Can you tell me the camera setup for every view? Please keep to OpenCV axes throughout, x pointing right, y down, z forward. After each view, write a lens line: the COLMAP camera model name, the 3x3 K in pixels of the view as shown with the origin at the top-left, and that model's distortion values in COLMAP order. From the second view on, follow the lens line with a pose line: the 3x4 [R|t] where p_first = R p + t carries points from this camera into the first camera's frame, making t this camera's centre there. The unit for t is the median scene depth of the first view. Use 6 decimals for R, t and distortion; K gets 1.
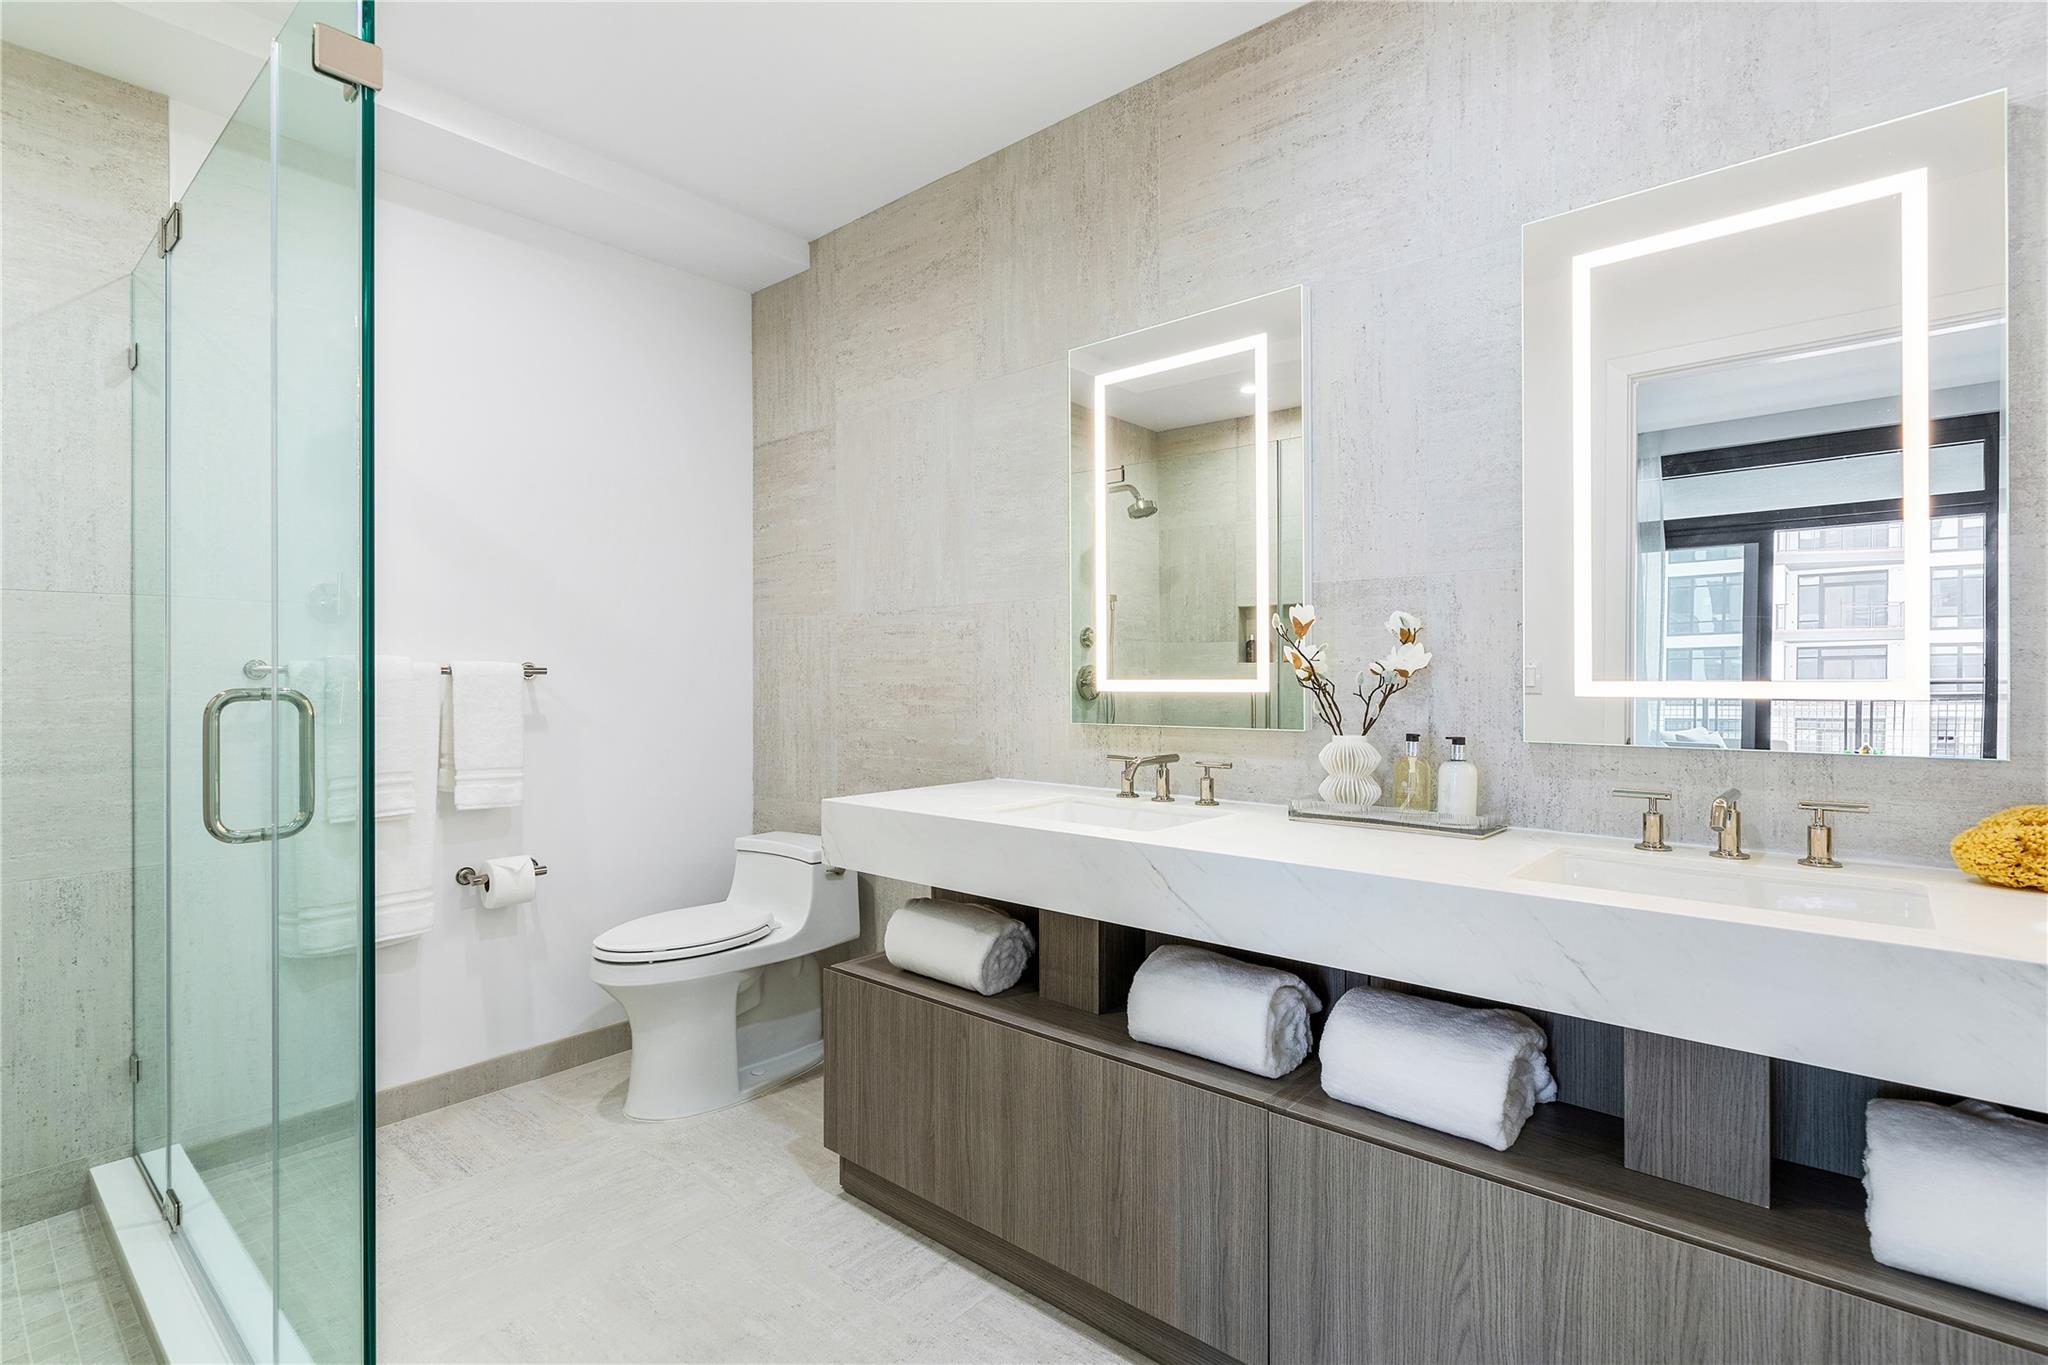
lens RADIAL K [[966.9, 0, 1025.0], [0, 966.9, 673.5], [0, 0, 1]] dist [0.002105, 0.001082]
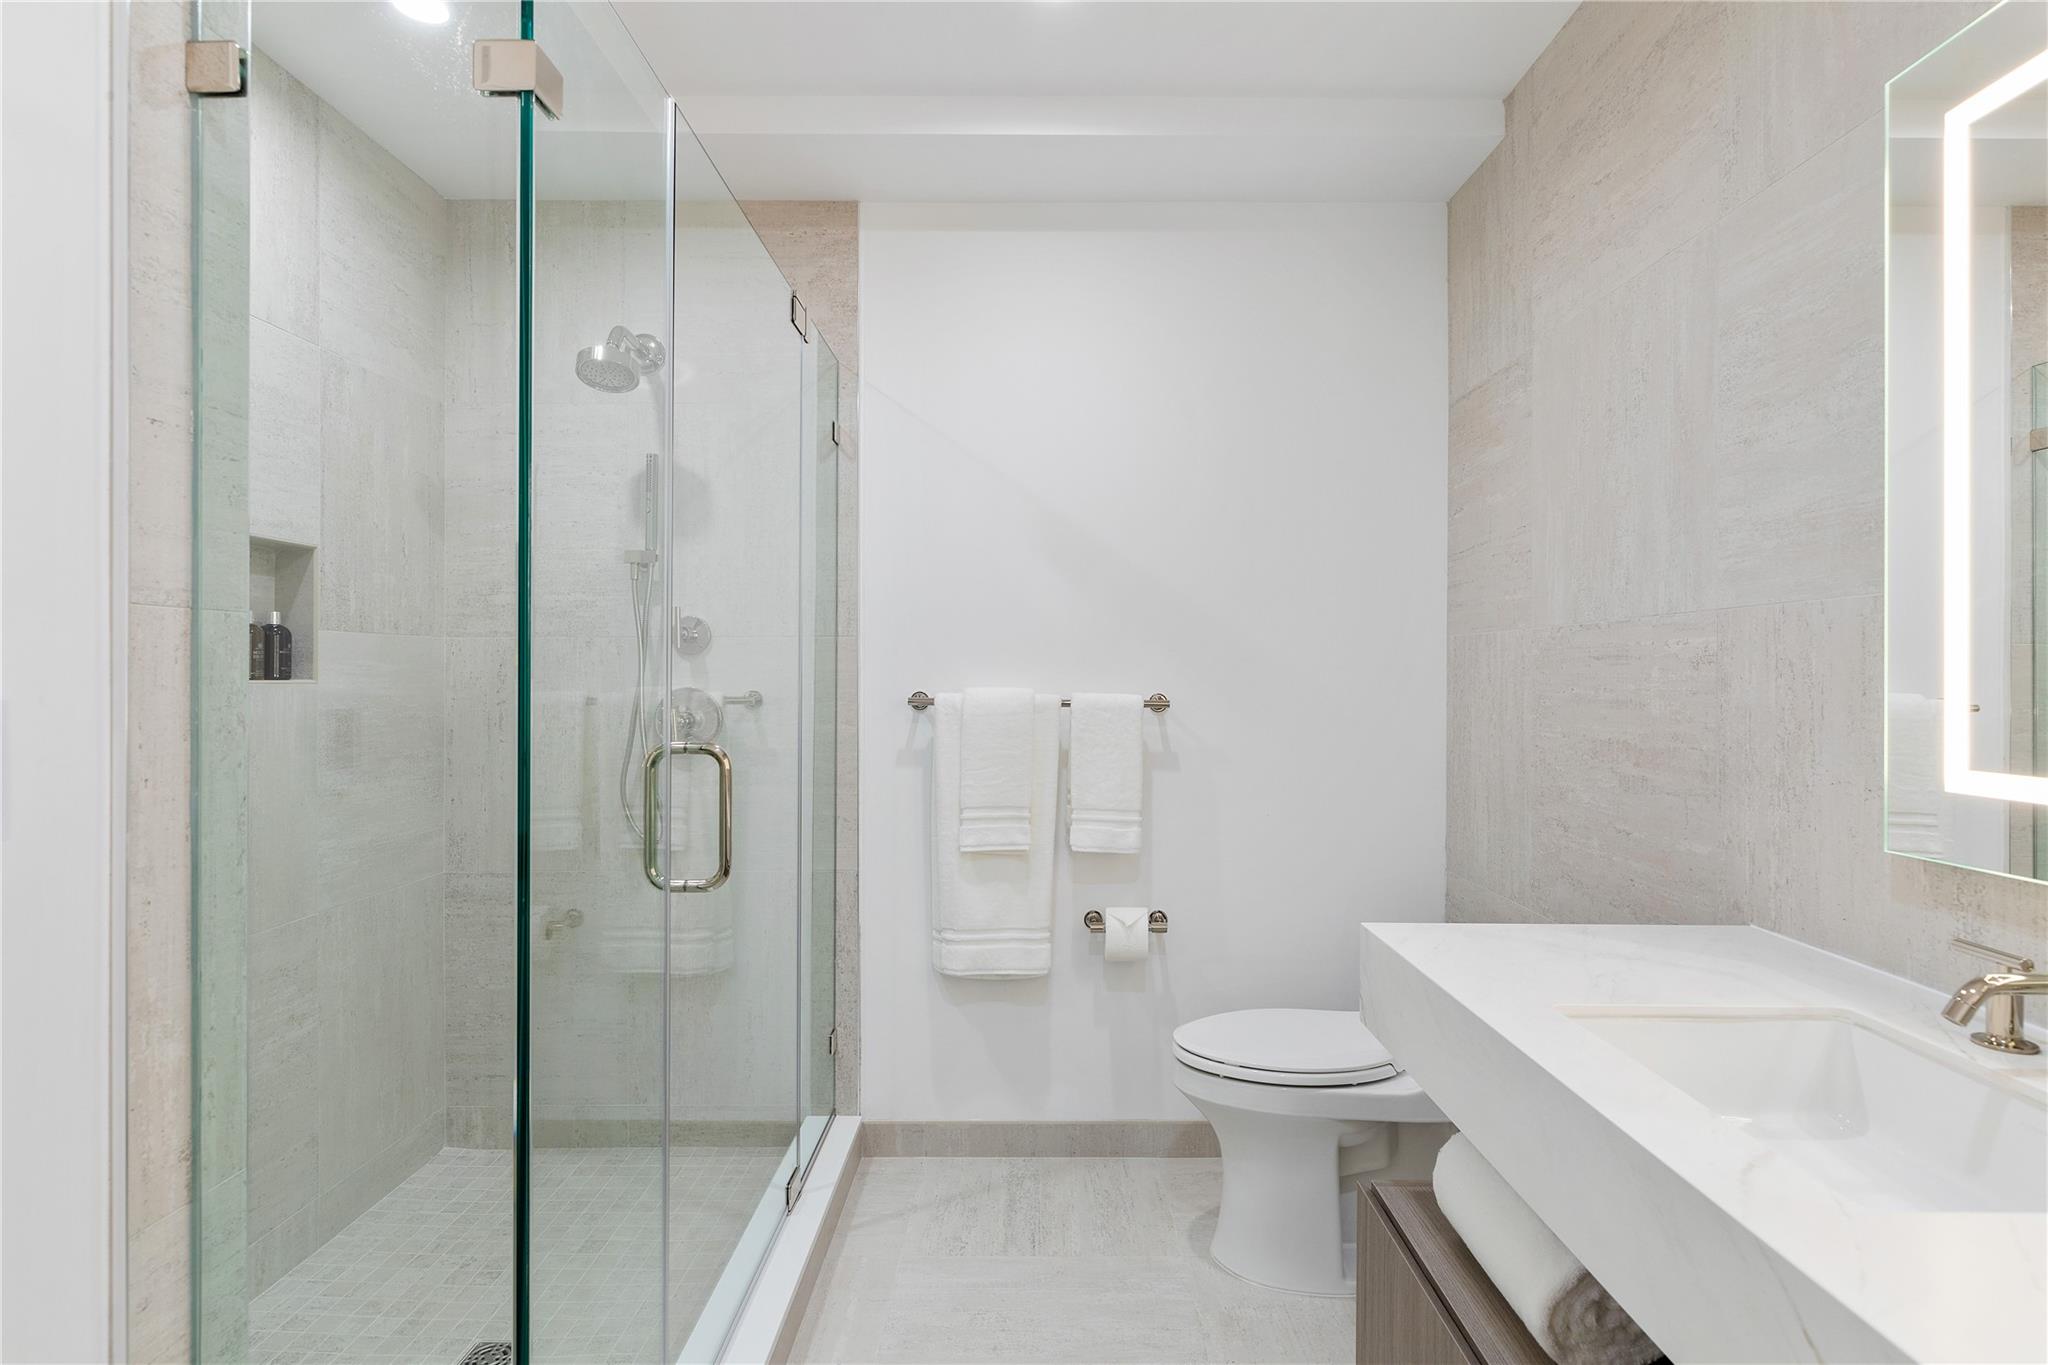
lens RADIAL K [[1022.8, 0, 1029.8], [0, 1022.8, 675.4], [0, 0, 1]] dist [-0.000196, 0.000660]
pose [[0.654336, 0.005585, -0.756184, 0.135869], [-0.006941, 0.999975, 0.001379, -0.030427], [0.756172, 0.004347, 0.654358, 0.299135]]
